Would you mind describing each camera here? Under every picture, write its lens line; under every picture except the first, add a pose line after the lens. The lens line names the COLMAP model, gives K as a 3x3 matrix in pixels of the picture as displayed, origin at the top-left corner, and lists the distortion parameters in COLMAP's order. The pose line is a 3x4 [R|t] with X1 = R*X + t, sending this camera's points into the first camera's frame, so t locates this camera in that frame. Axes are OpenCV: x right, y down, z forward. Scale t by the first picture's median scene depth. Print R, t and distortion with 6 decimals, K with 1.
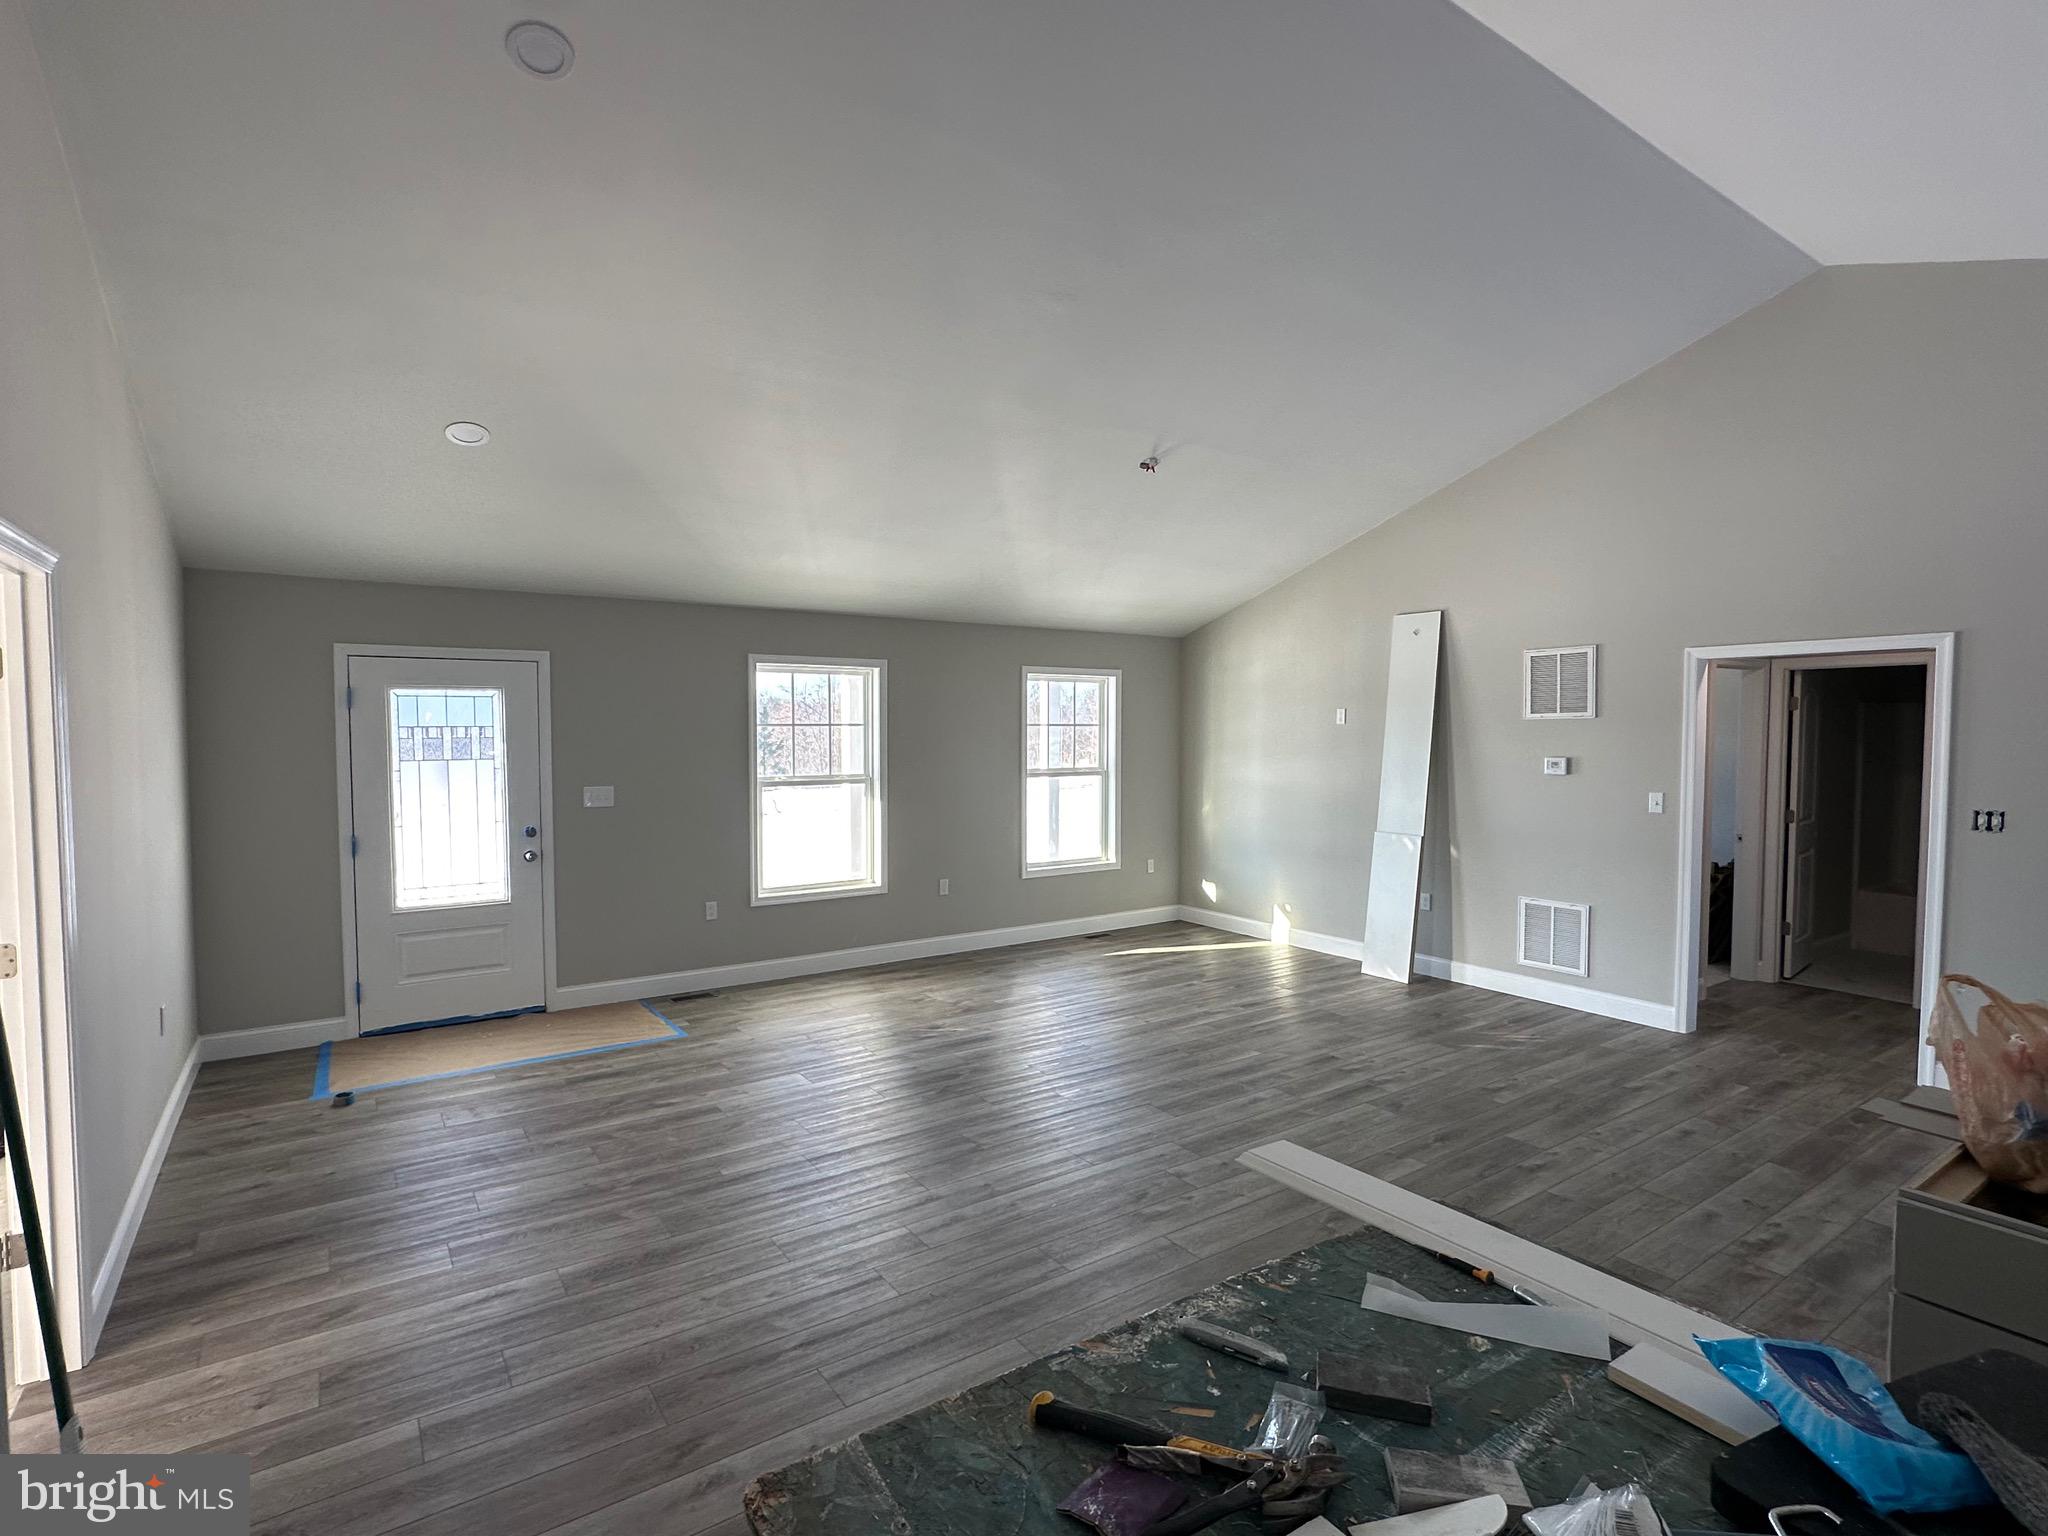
lens RADIAL K [[1001.1, 0, 1012.3], [0, 1001.1, 776.7], [0, 0, 1]] dist [-0.001403, -0.000620]
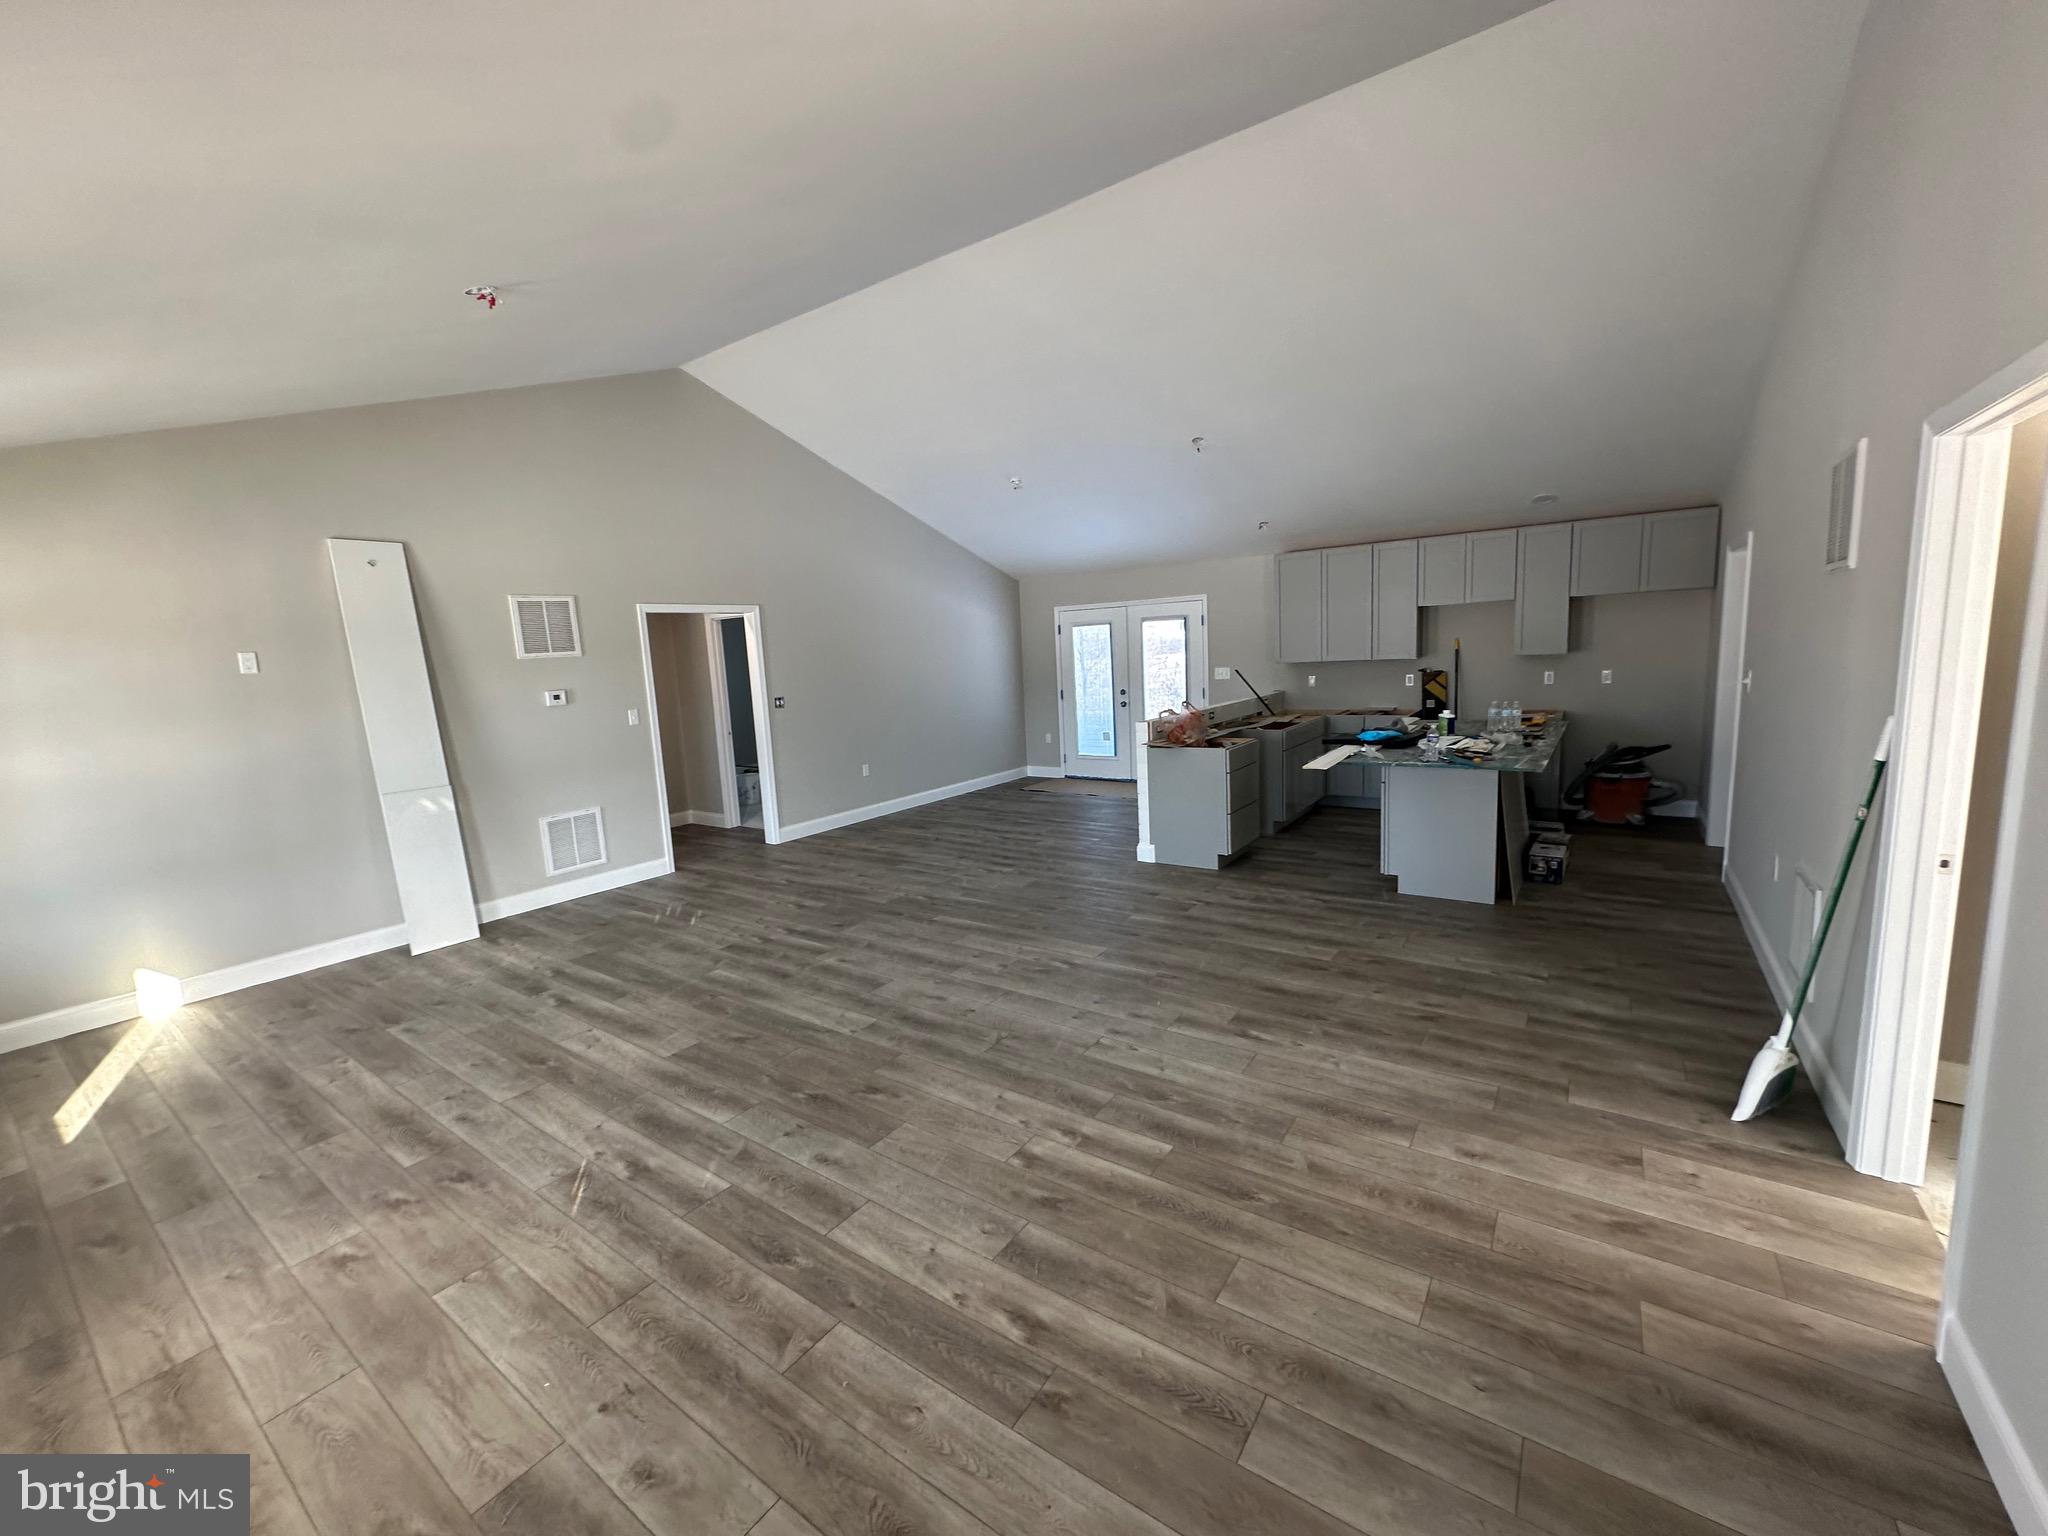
lens RADIAL K [[818.2, 0, 1018.8], [0, 818.2, 767.1], [0, 0, 1]] dist [-0.000584, 0.000460]
pose [[-0.346007, -0.118483, 0.930721, -0.570068], [0.092441, 0.982862, 0.159487, -0.035809], [-0.933667, 0.141221, -0.329124, 0.863367]]
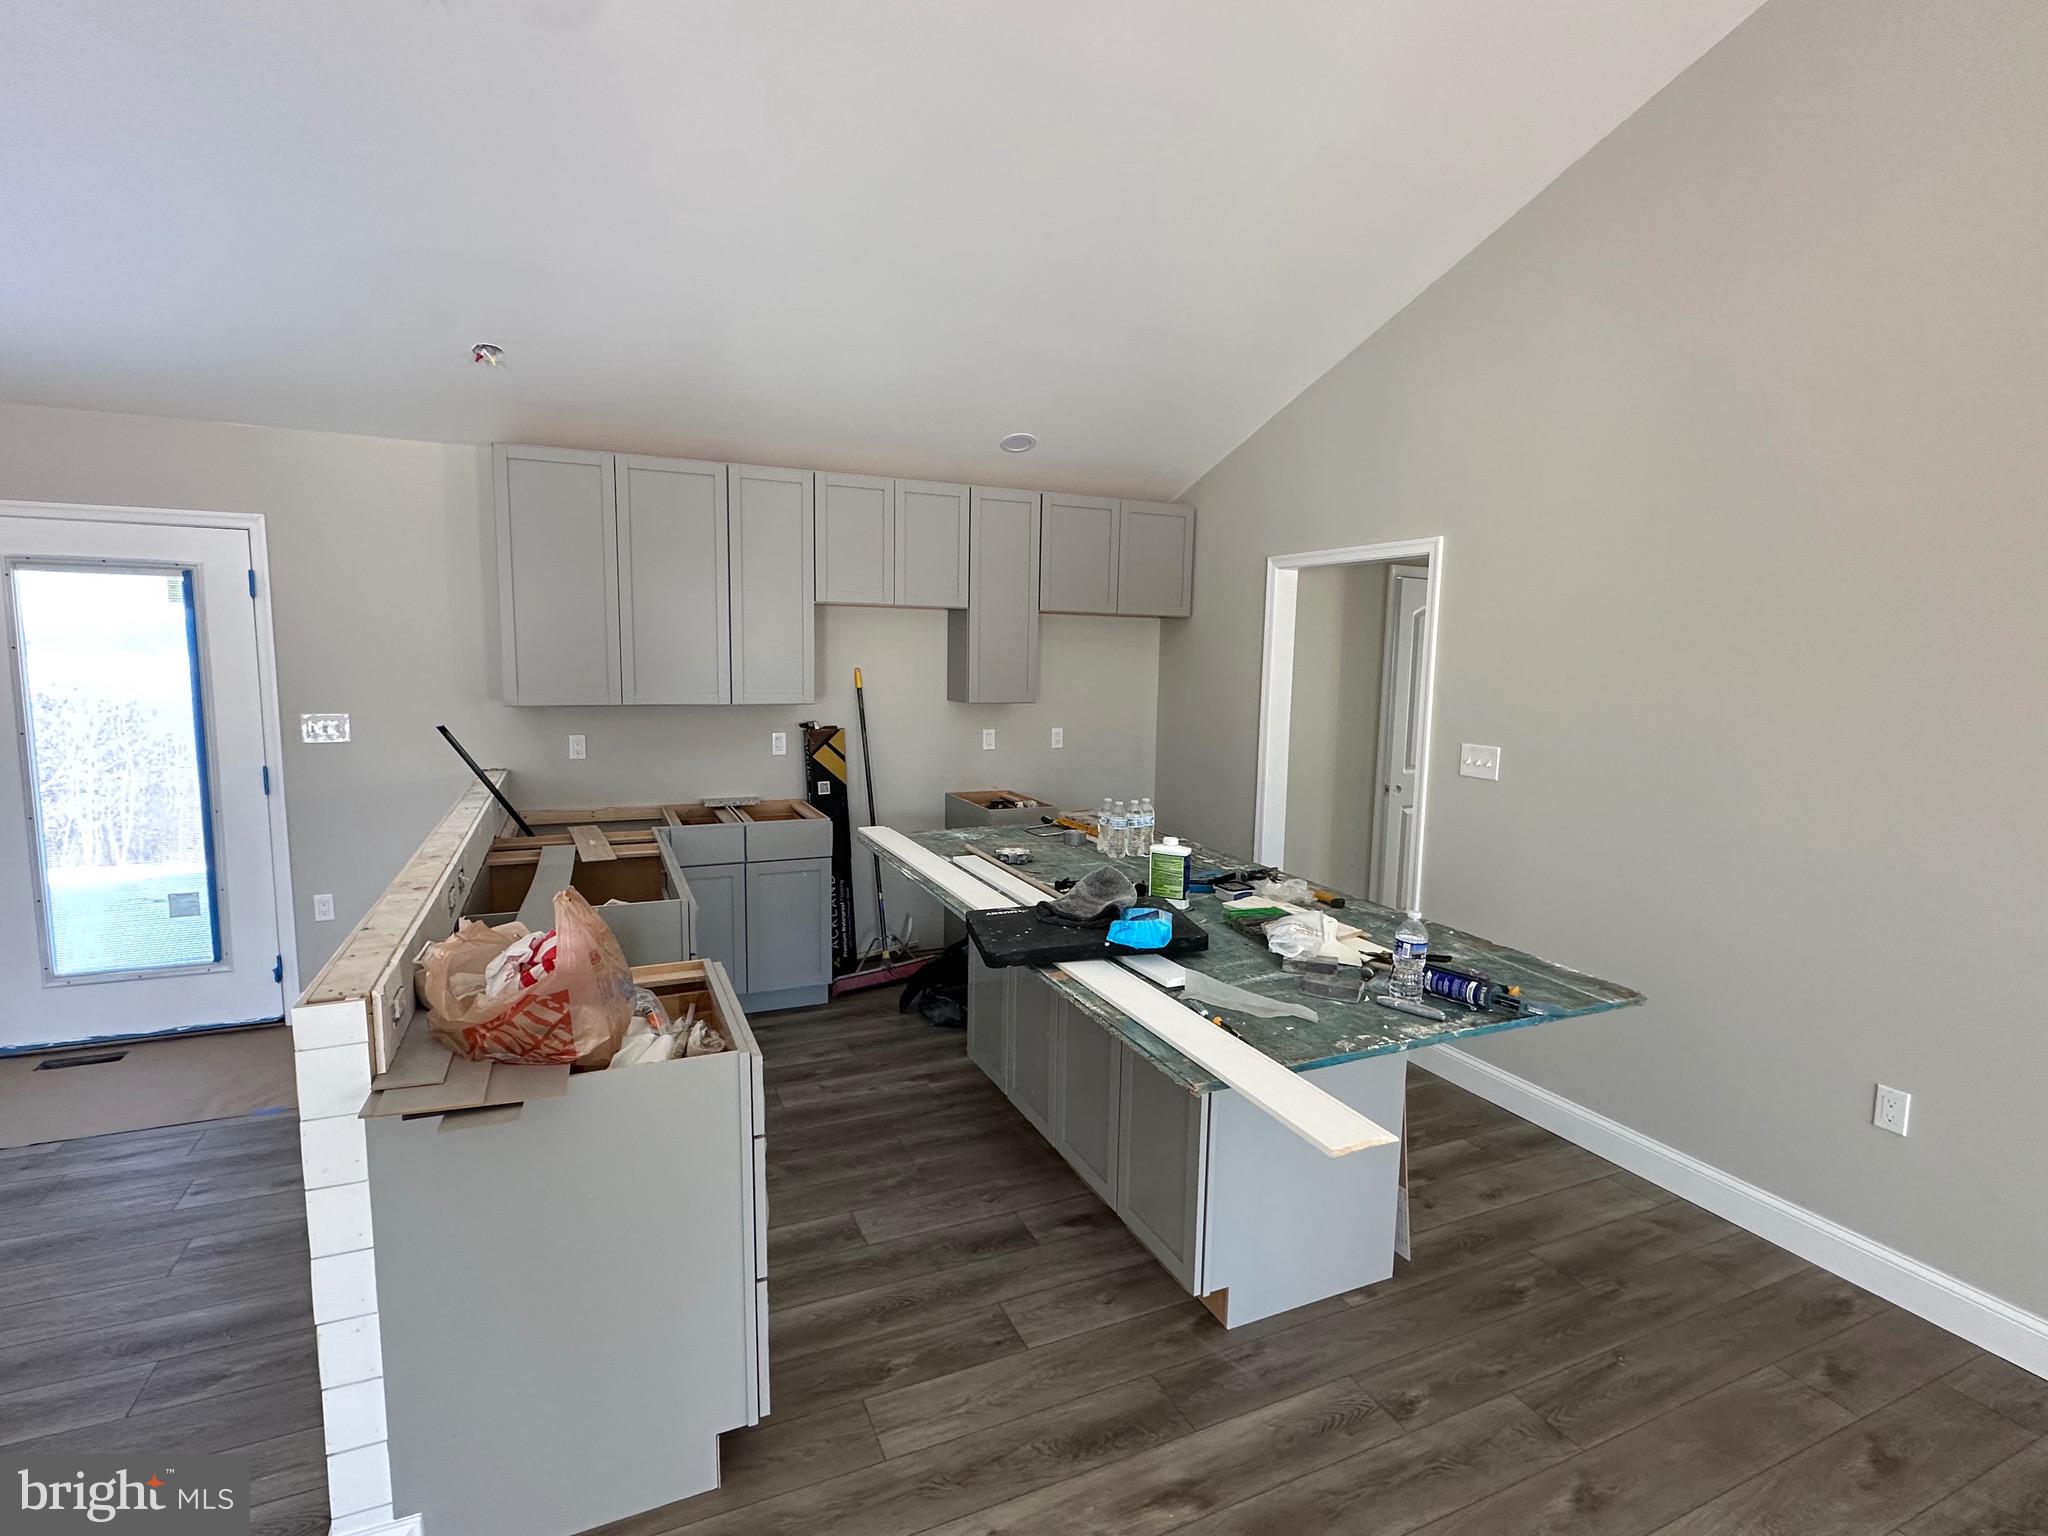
lens RADIAL K [[984.2, 0, 1024.0], [0, 984.2, 768.0], [0, 0, 1]] dist [-0.000579, 0.000310]
pose [[-0.984275, -0.039748, 0.172110, 0.130151], [-0.011294, 0.986521, 0.163243, -0.021626], [-0.176279, 0.158732, -0.971458, 0.582453]]
